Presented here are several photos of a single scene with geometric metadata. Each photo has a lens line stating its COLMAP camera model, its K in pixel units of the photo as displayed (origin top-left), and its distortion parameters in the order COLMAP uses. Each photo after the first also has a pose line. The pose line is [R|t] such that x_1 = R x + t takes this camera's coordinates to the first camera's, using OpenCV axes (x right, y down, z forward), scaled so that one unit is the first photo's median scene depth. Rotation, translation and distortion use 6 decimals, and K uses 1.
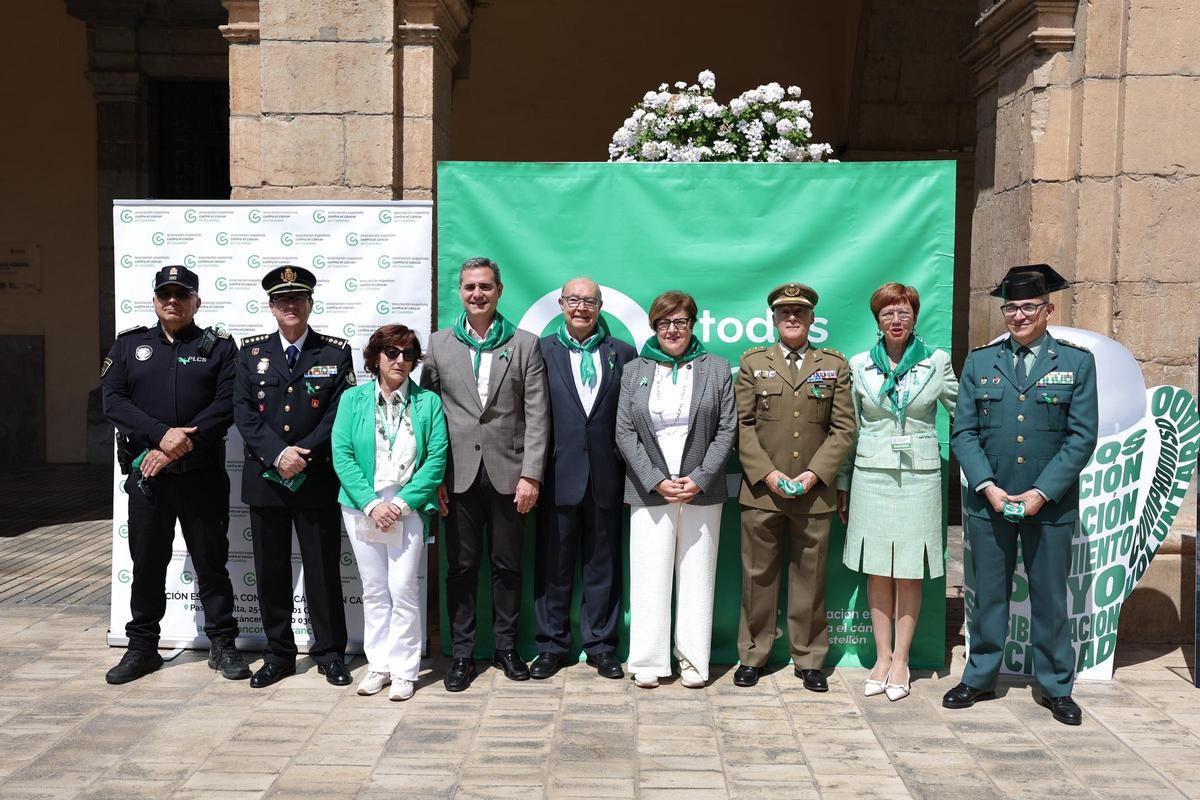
lens RADIAL K [[1151.9, 0, 596.3], [0, 1151.9, 404.4], [0, 0, 1]] dist [0.002277, 0.002491]
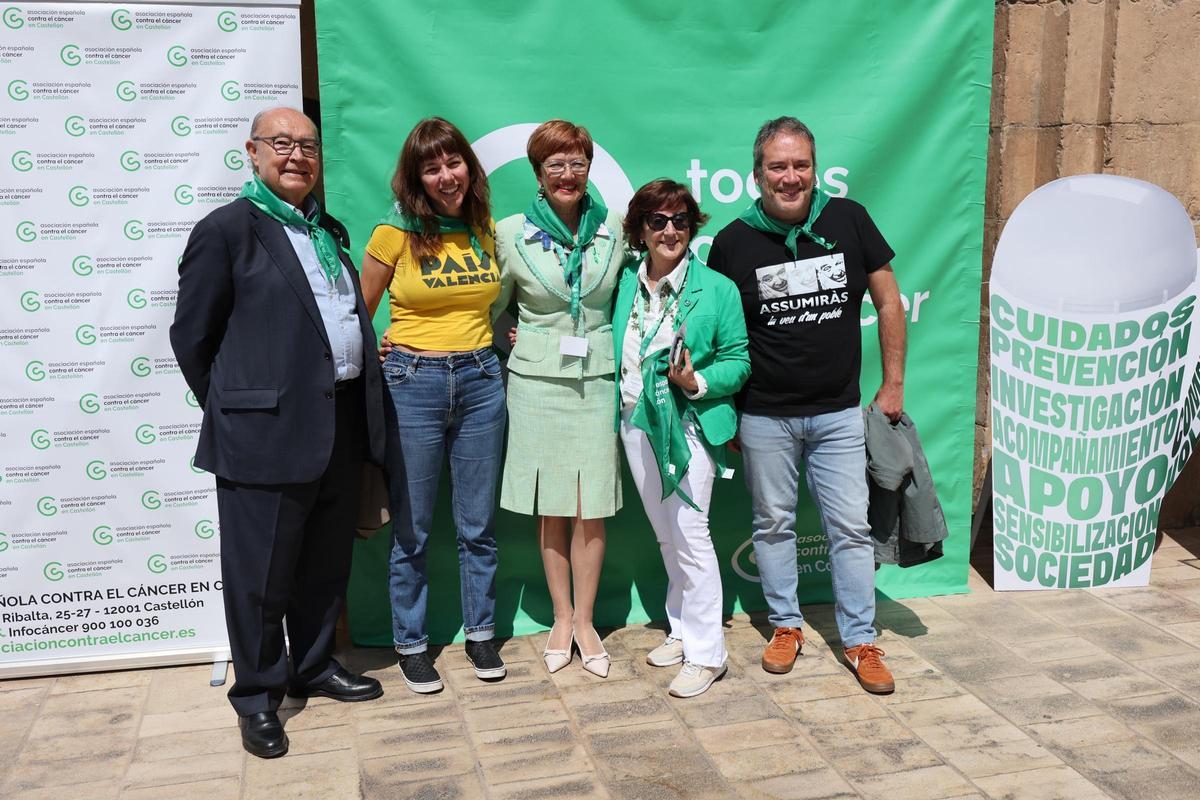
lens RADIAL K [[1151.9, 0, 596.3], [0, 1151.9, 404.4], [0, 0, 1]] dist [0.002277, 0.002491]
pose [[0.960724, -0.066199, 0.269494, -0.182709], [0.035409, 0.992435, 0.117555, -0.014510], [-0.275238, -0.103395, 0.955800, 0.296779]]
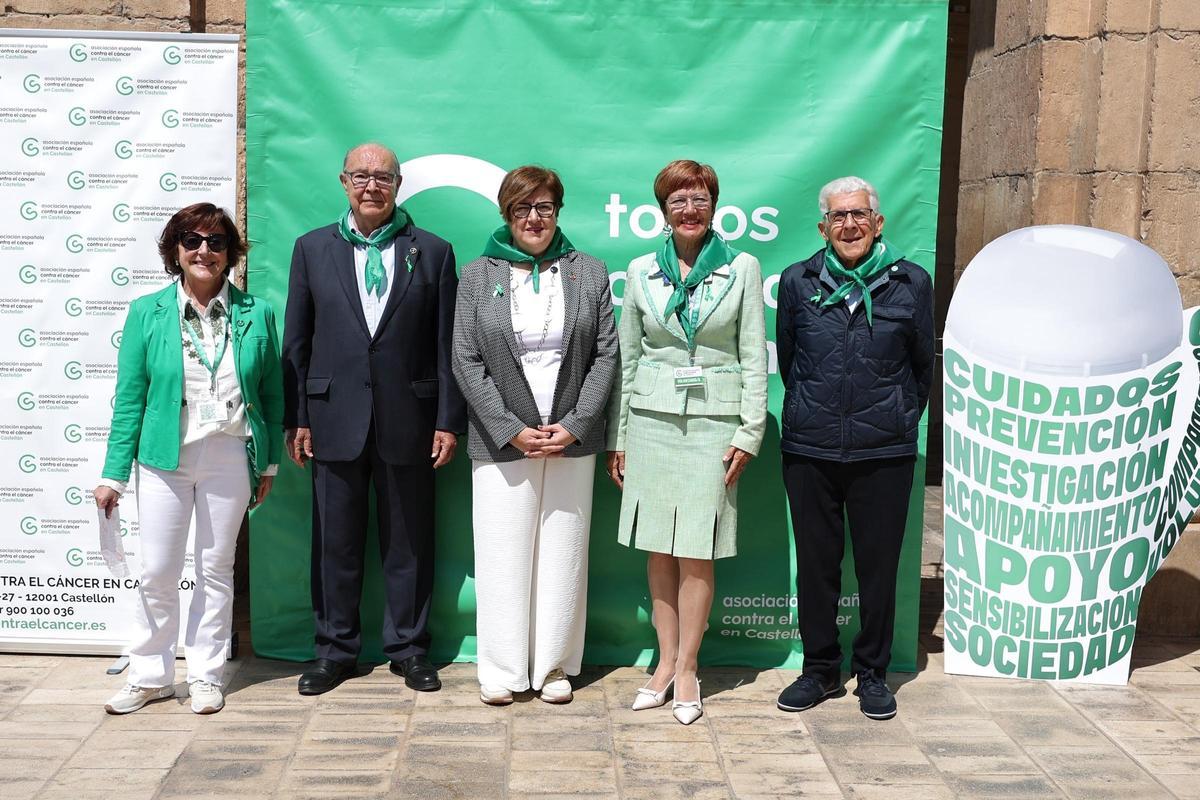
lens RADIAL K [[1424.4, 0, 607.2], [0, 1424.4, 407.6], [0, 0, 1]] dist [0.005991, -0.014137]
pose [[0.996881, 0.009065, 0.078397, 0.020990], [-0.013058, 0.998635, 0.050572, 0.008853], [-0.077832, -0.051438, 0.995639, 0.081442]]
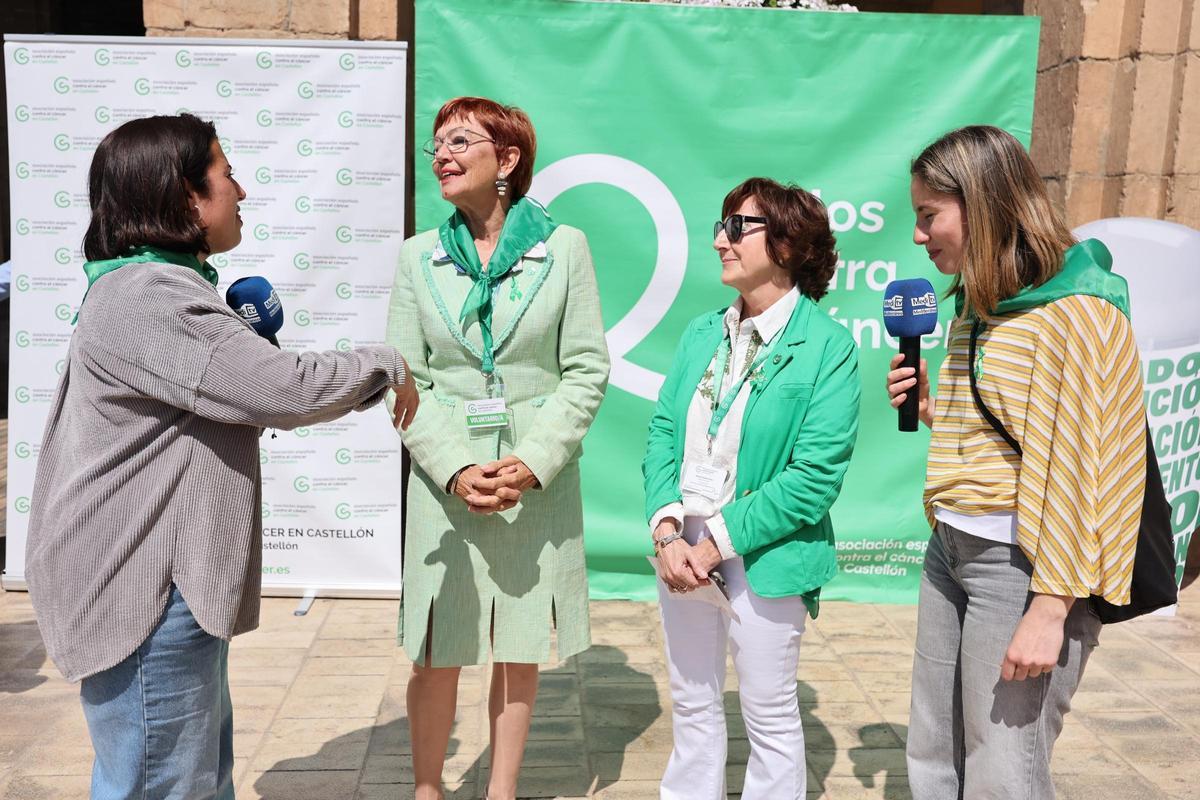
lens RADIAL K [[1032.2, 0, 604.7], [0, 1032.2, 400.2], [0, 0, 1]] dist [0.005888, -0.005030]
pose [[0.994162, 0.004724, 0.107796, -0.086072], [-0.014174, 0.996101, 0.087072, 0.006660], [-0.106965, -0.088092, 0.990353, 0.262266]]
